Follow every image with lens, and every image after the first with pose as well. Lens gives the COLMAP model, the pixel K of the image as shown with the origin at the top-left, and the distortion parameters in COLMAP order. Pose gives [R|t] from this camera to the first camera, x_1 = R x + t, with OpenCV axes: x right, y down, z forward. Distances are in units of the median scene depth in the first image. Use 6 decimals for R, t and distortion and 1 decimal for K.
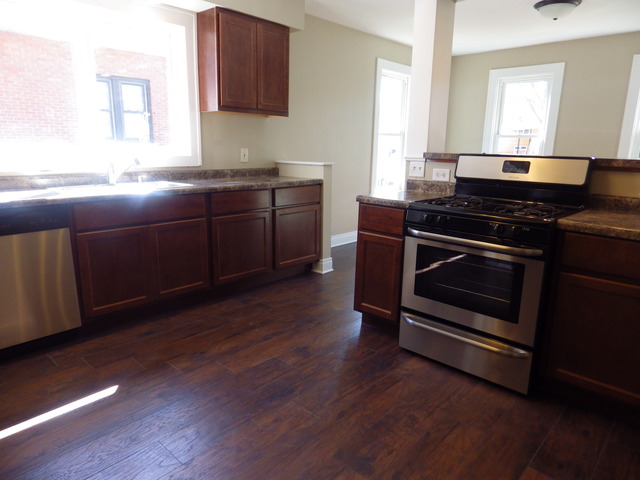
lens RADIAL K [[429.8, 0, 322.6], [0, 429.8, 239.0], [0, 0, 1]] dist [0.008803, -0.004459]
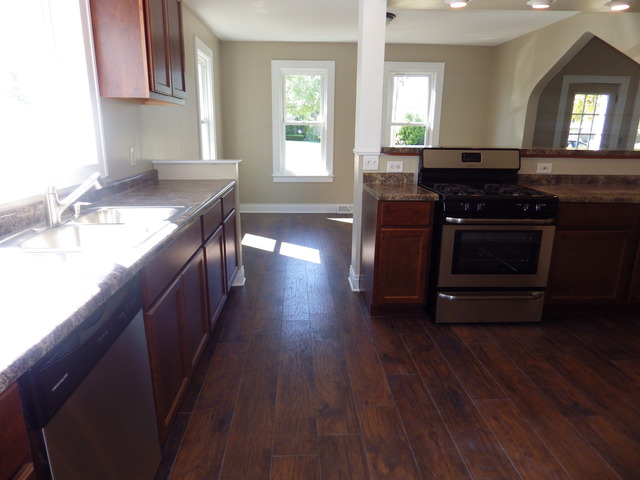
lens RADIAL K [[429.8, 0, 322.6], [0, 429.8, 239.0], [0, 0, 1]] dist [0.008803, -0.004459]
pose [[0.696386, -0.188090, 0.692582, -0.773776], [0.154864, 0.981693, 0.110892, -0.138335], [-0.700760, 0.030032, 0.712765, 0.401574]]
